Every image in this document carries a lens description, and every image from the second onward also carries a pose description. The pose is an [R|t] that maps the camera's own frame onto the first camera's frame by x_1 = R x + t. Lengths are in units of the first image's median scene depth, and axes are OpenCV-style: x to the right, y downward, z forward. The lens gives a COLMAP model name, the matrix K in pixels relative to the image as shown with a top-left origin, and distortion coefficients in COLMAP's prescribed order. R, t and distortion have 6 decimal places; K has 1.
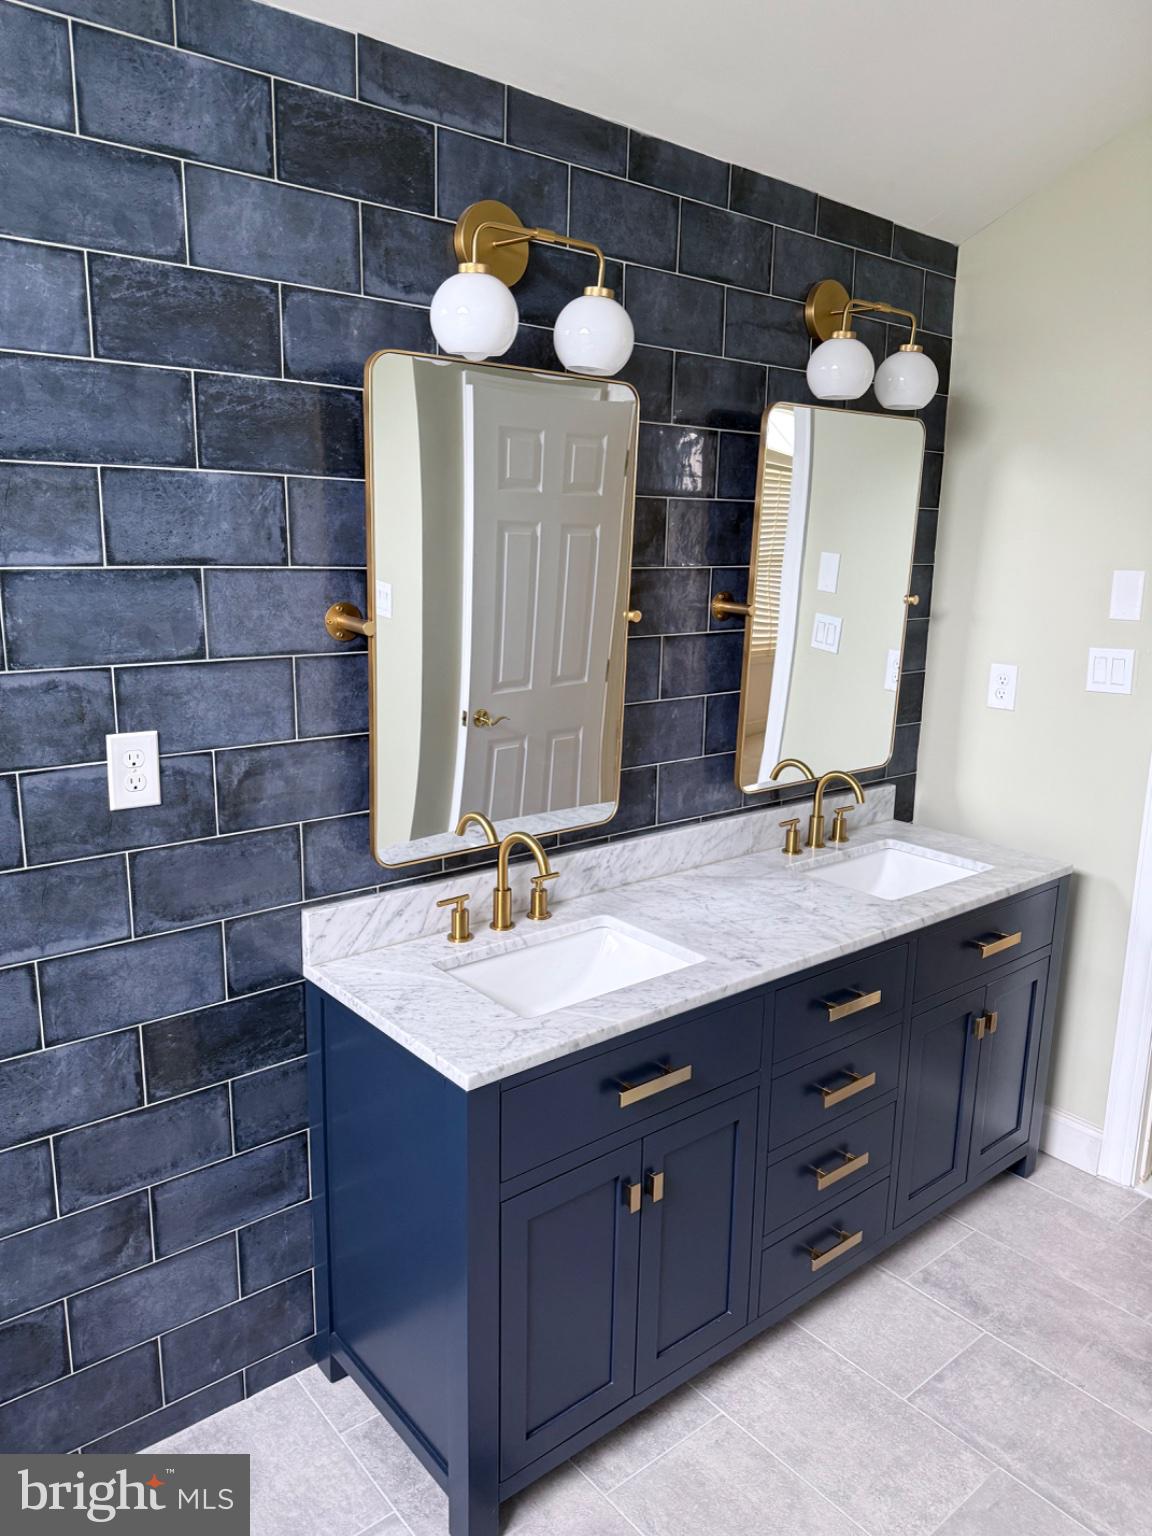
lens RADIAL K [[1078.7, 0, 563.8], [0, 1078.7, 771.6], [0, 0, 1]] dist [0.048362, -0.070532]
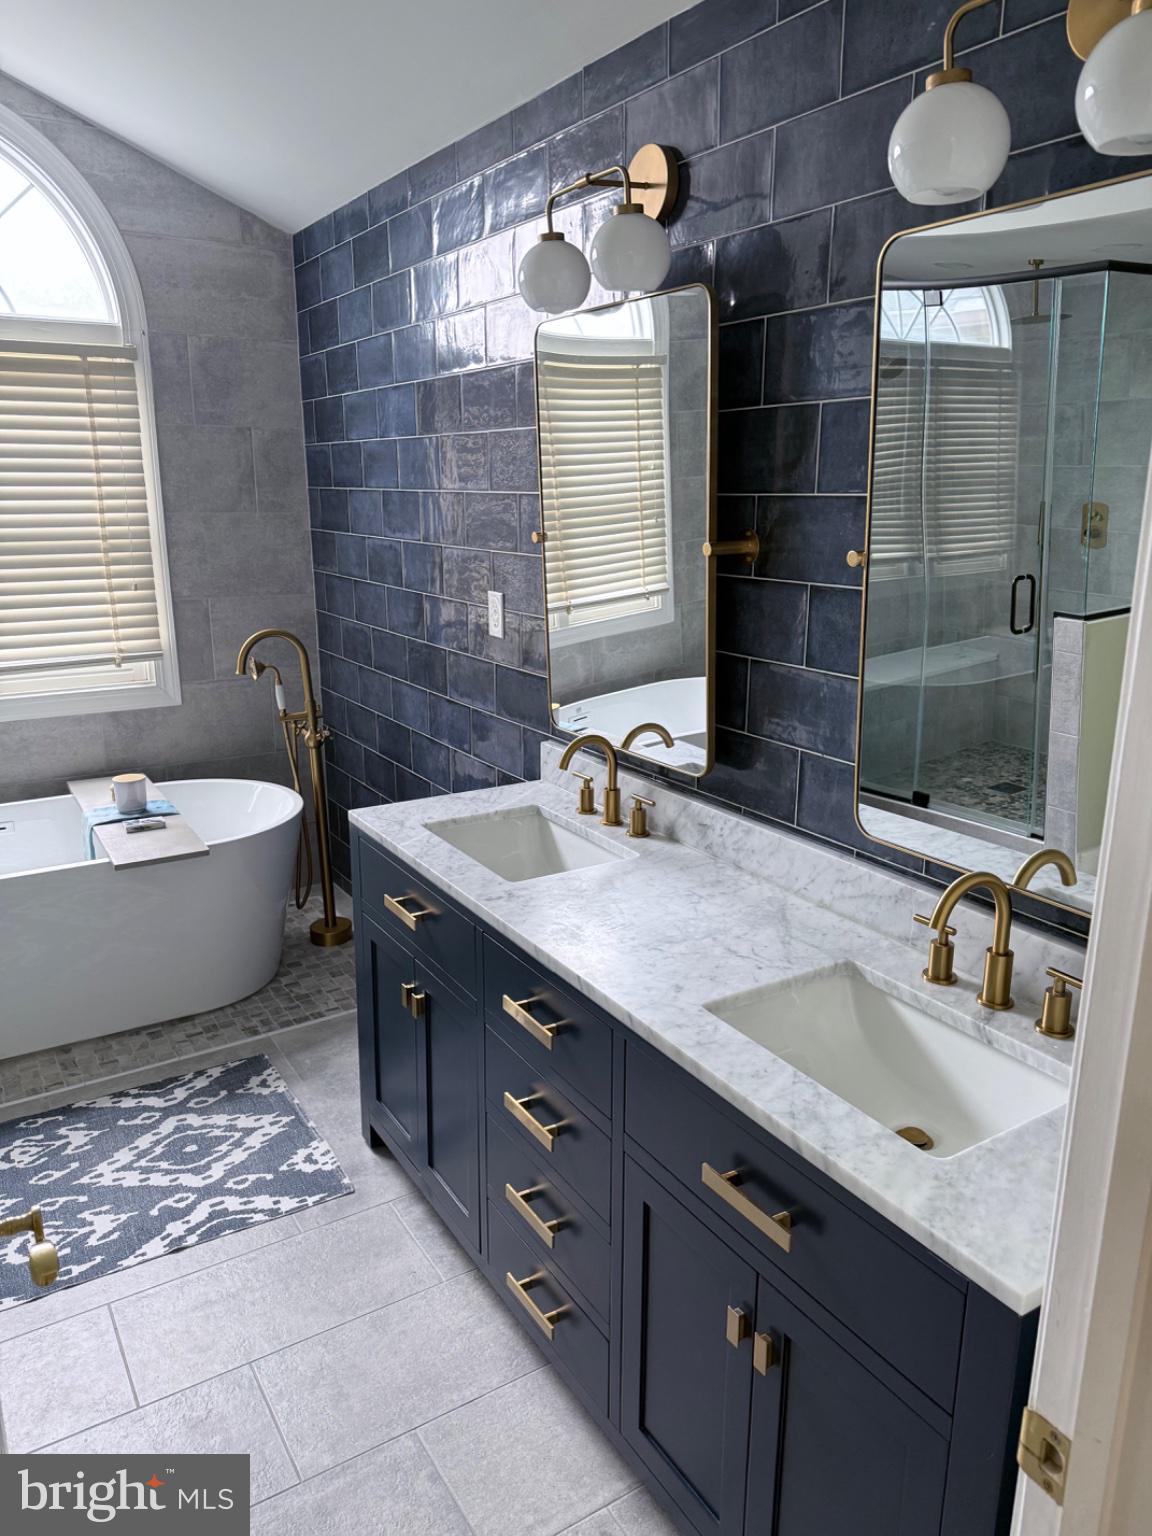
lens RADIAL K [[1078.7, 0, 559.6], [0, 1078.7, 764.7], [0, 0, 1]] dist [0.048362, -0.070532]
pose [[-0.137058, 0.232777, -0.962824, 0.907404], [-0.208862, 0.943353, 0.257801, -0.169058], [0.968293, 0.236431, -0.080676, 0.933692]]
